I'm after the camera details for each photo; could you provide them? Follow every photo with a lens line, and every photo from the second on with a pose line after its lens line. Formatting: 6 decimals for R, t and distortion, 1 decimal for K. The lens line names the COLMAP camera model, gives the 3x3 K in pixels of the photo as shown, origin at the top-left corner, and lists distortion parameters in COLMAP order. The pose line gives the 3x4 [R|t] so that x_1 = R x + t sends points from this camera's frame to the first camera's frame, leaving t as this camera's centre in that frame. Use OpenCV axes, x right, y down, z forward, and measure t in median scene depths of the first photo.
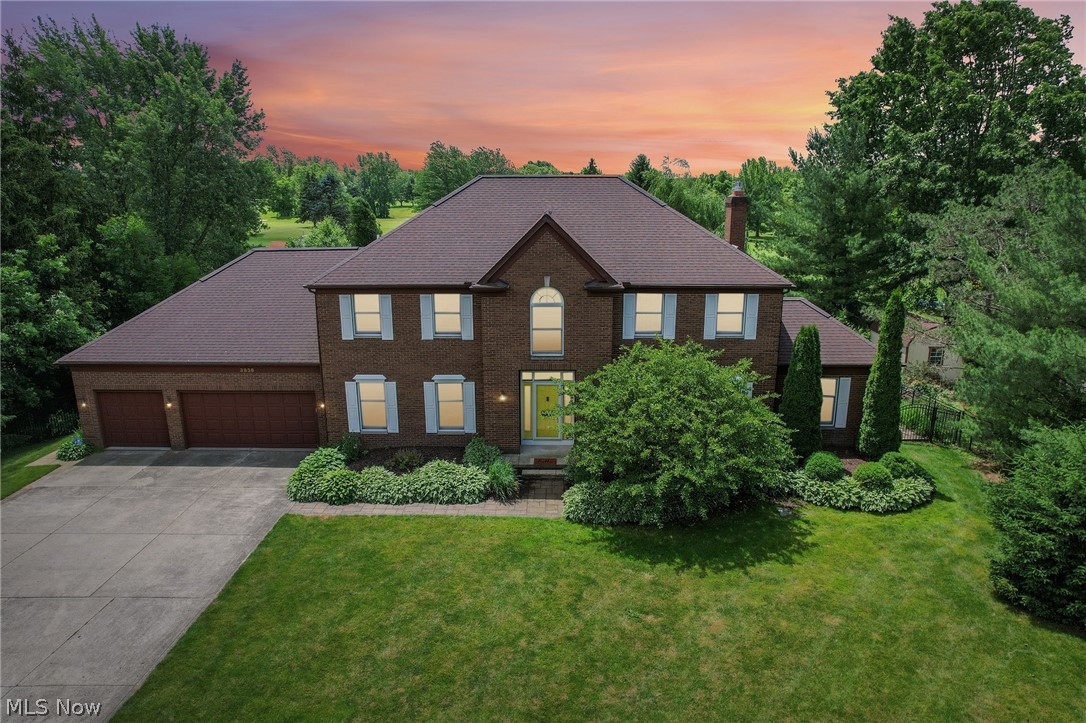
lens RADIAL K [[716.1, 0, 543.0], [0, 716.1, 361.5], [0, 0, 1]] dist [-0.069747, 0.063611]
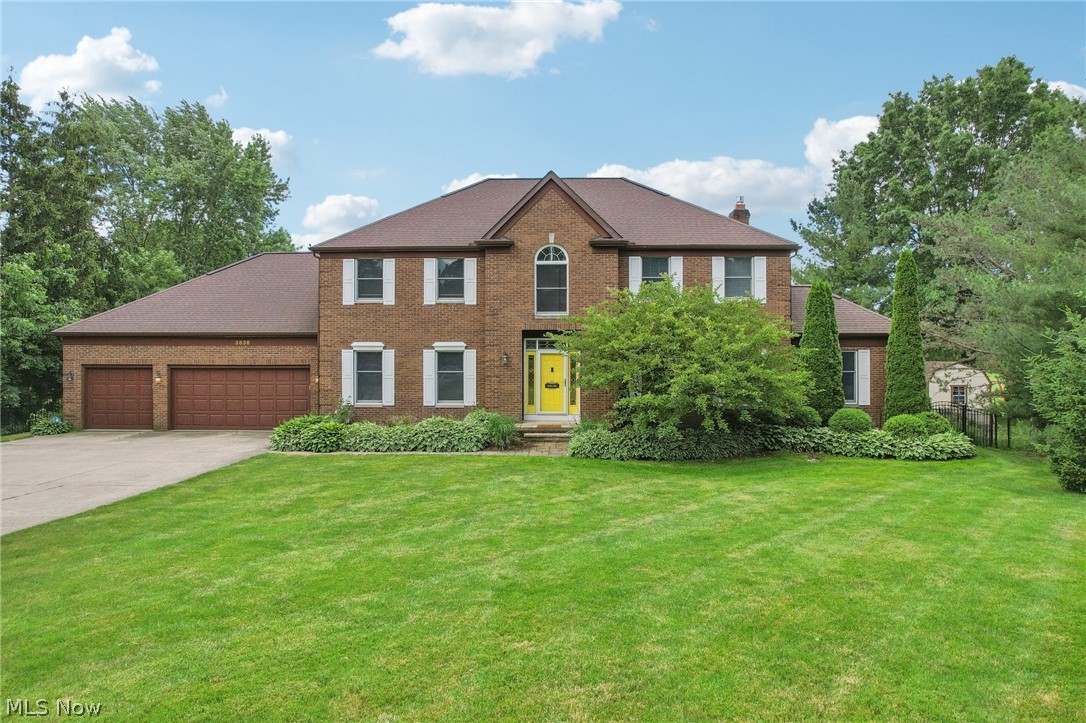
lens RADIAL K [[716.1, 0, 543.0], [0, 716.1, 361.5], [0, 0, 1]] dist [-0.069747, 0.063611]
pose [[0.999891, 0.004108, -0.014210, 0.007943], [-0.007637, 0.966094, -0.258078, 0.295253], [0.012668, 0.258158, 0.966020, 0.077551]]
